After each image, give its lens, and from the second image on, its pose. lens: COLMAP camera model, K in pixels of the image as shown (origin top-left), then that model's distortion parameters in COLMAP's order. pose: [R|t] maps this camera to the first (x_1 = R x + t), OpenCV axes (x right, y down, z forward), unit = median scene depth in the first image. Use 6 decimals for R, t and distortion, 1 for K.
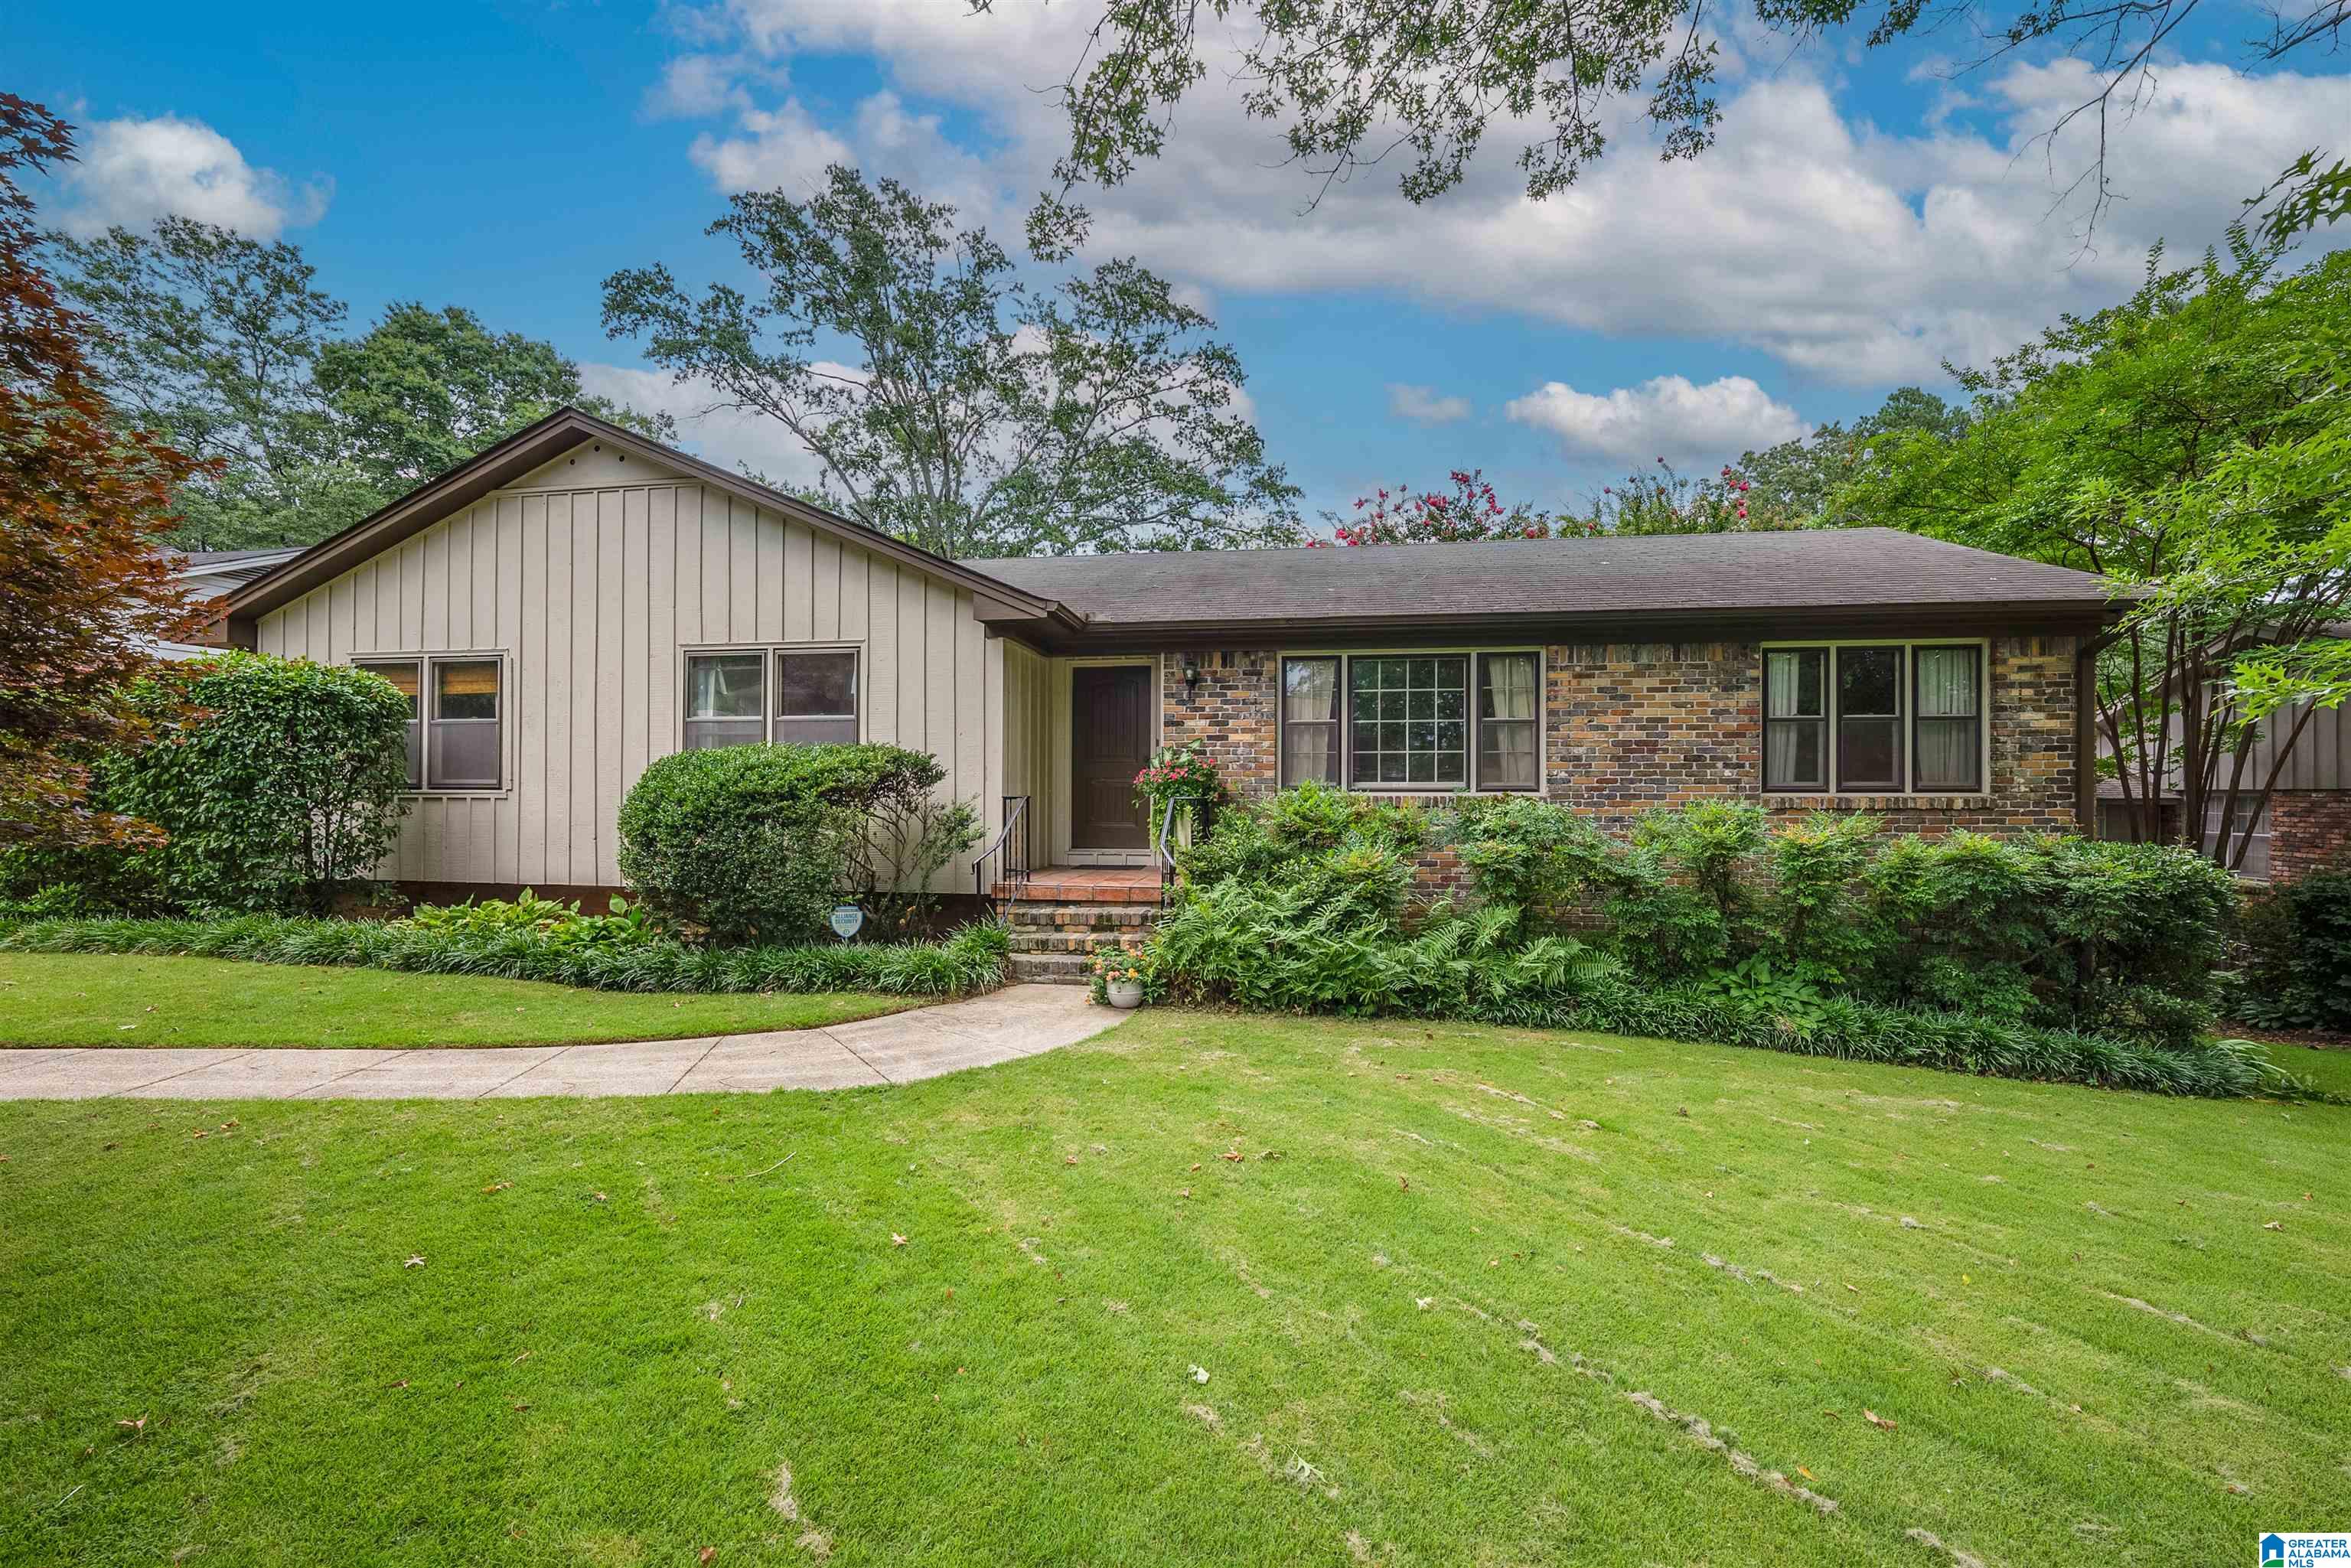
lens RADIAL K [[947.9, 0, 1191.7], [0, 947.9, 786.5], [0, 0, 1]] dist [-0.014242, 0.001375]
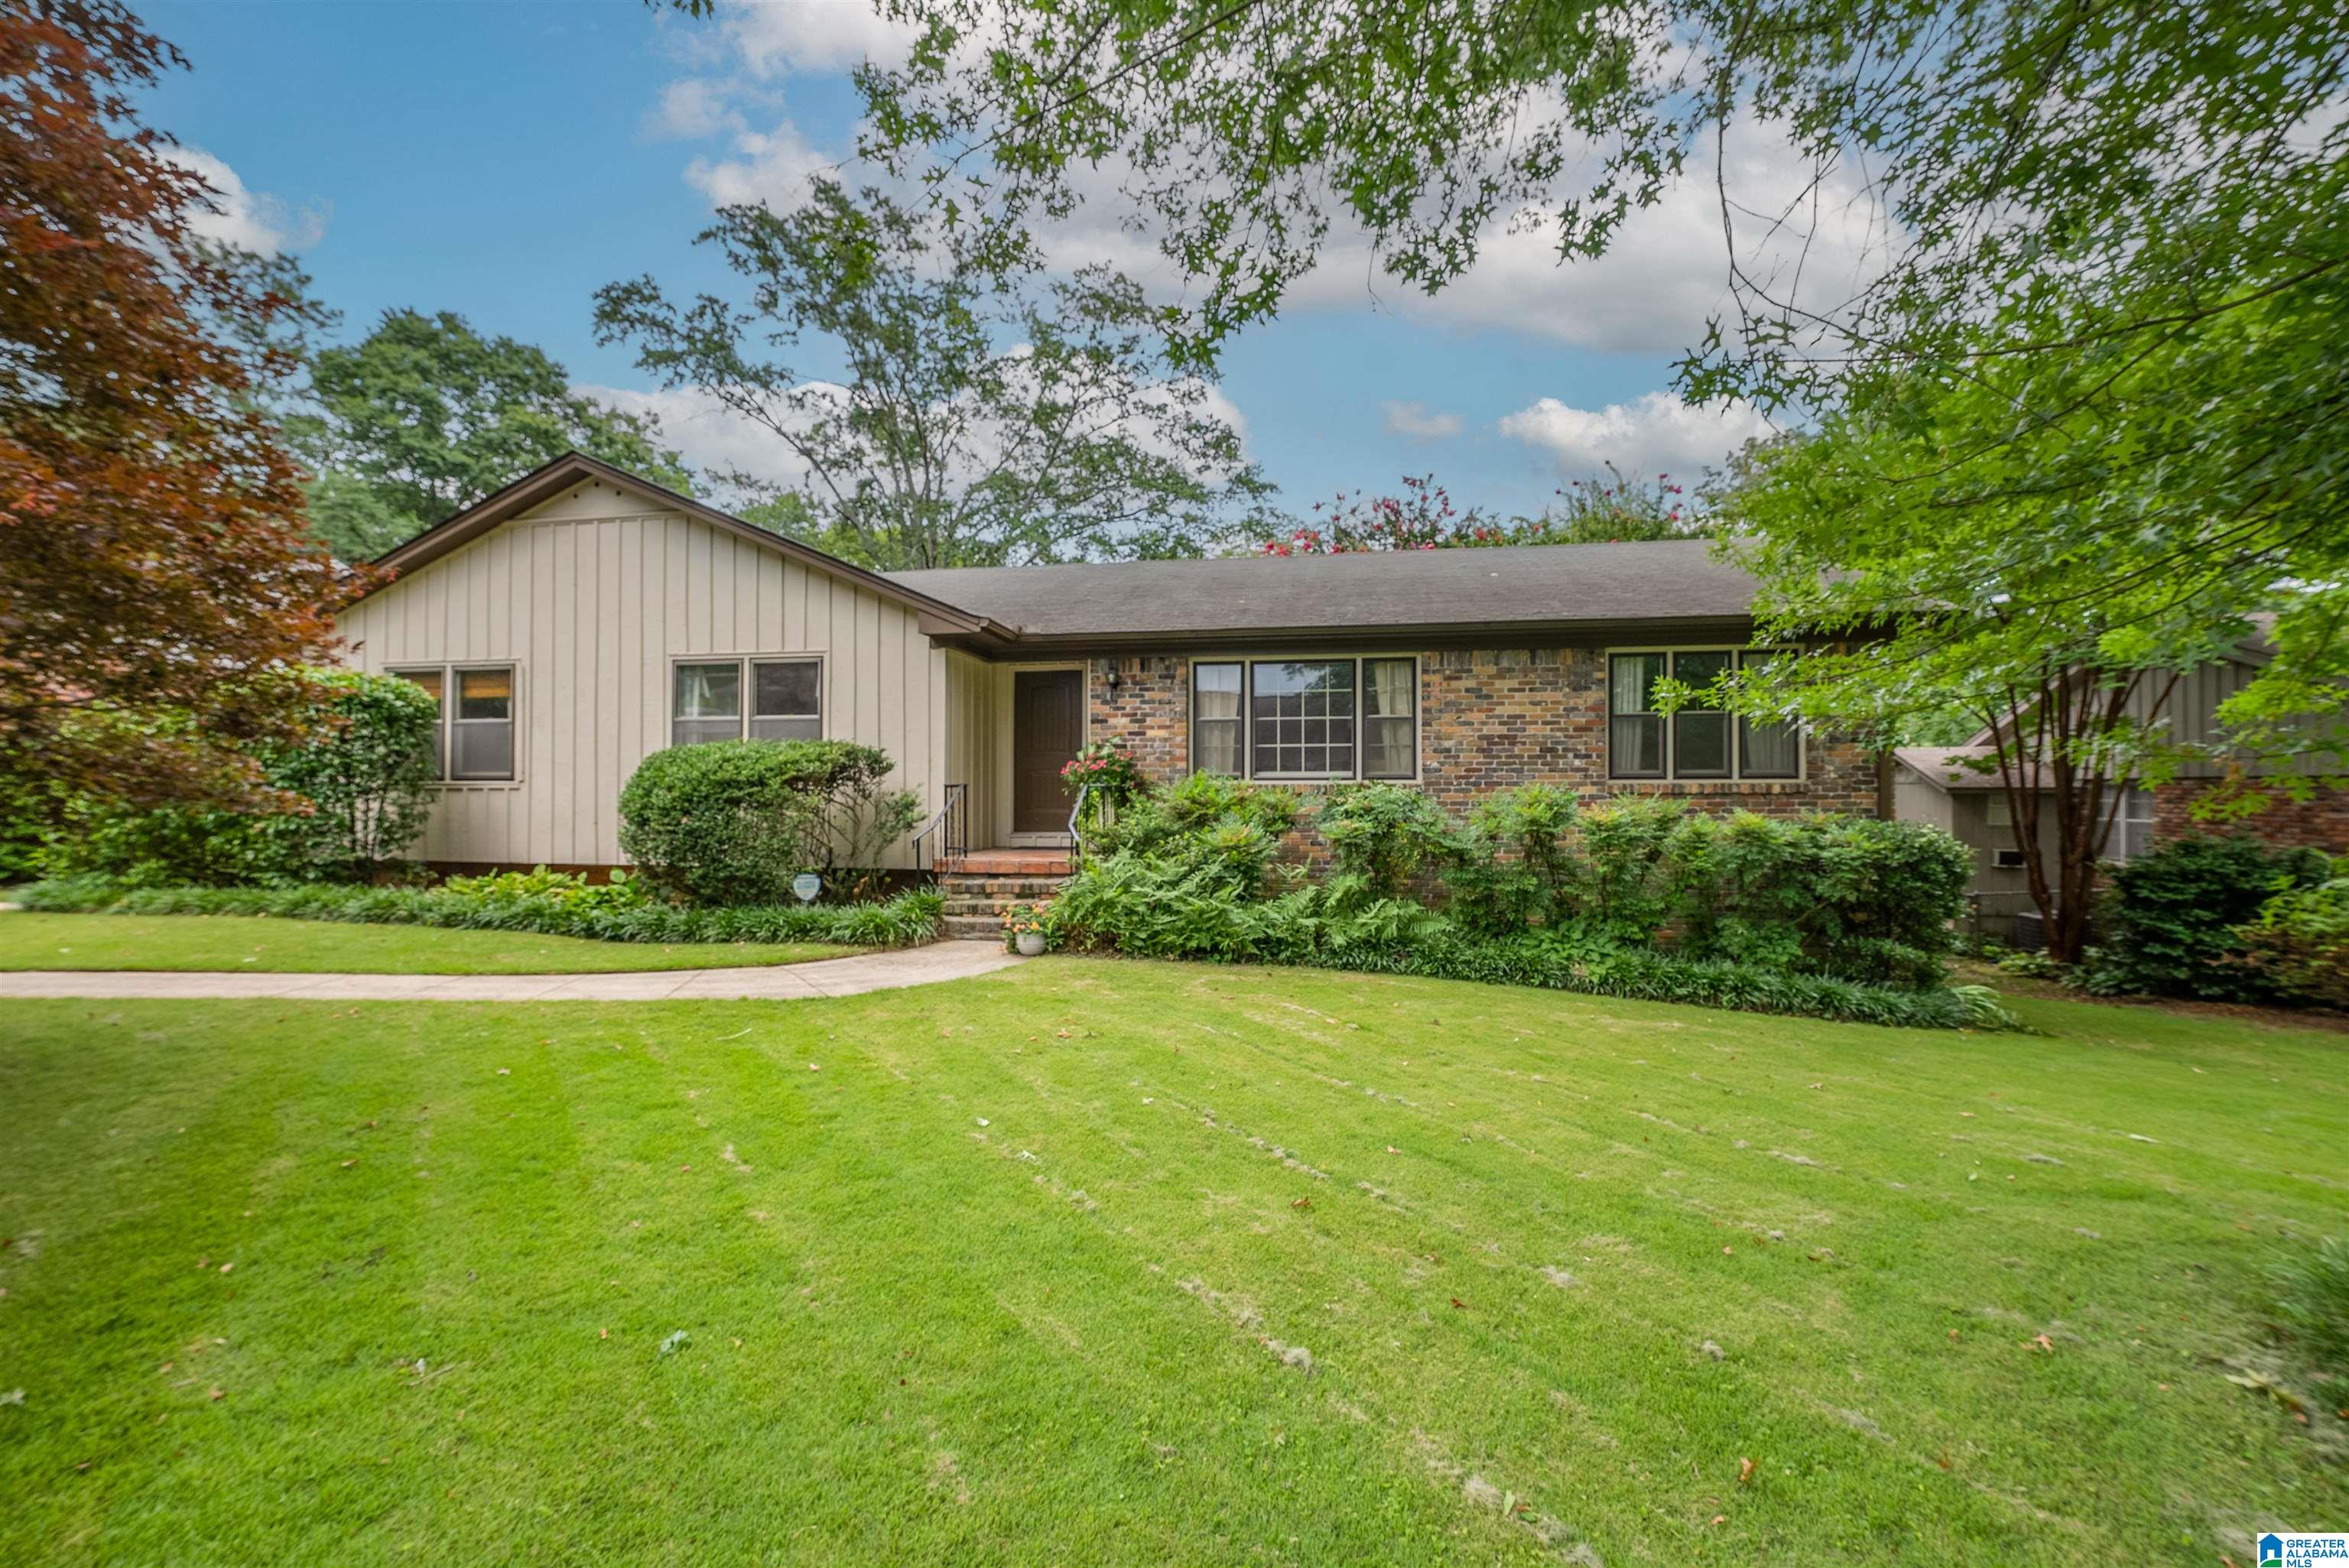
lens RADIAL K [[947.1, 0, 1160.5], [0, 947.1, 776.0], [0, 0, 1]] dist [-0.014242, 0.001375]
pose [[0.999881, -0.003159, -0.015107, 0.091549], [0.003080, 0.999982, -0.005244, 0.007143], [0.015123, 0.005197, 0.999872, -0.173093]]
